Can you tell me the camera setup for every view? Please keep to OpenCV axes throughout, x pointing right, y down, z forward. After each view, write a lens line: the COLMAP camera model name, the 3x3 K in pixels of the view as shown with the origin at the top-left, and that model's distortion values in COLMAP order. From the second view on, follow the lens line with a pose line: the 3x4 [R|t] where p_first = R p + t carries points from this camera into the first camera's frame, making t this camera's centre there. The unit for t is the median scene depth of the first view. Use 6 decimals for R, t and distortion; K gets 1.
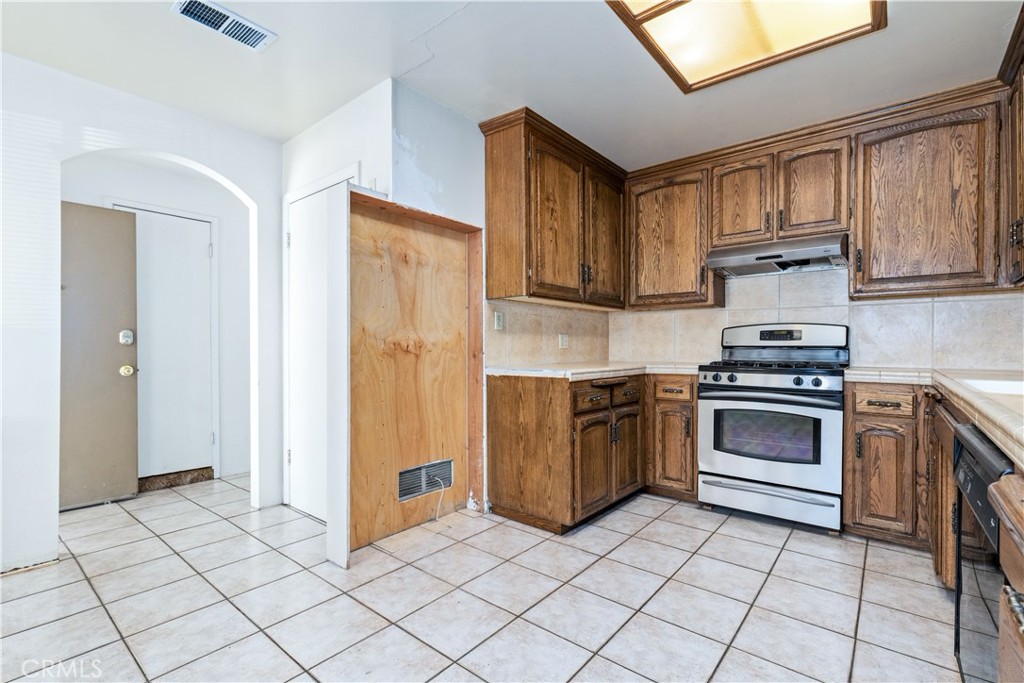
lens RADIAL K [[462.9, 0, 510.0], [0, 462.9, 348.8], [0, 0, 1]] dist [-0.004013, -0.000426]
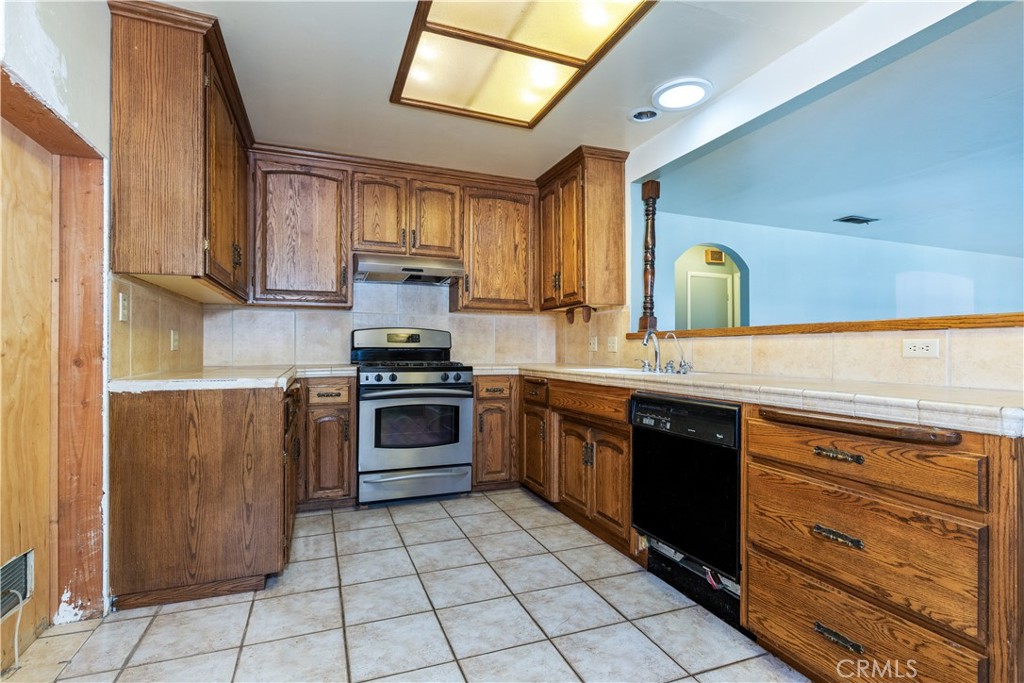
lens RADIAL K [[481.5, 0, 507.2], [0, 481.5, 344.4], [0, 0, 1]] dist [-0.008911, 0.000939]
pose [[0.489367, 0.008937, 0.872032, -0.363795], [-0.000022, 0.999948, -0.010236, -0.002067], [-0.872078, 0.004990, 0.489342, 0.221380]]
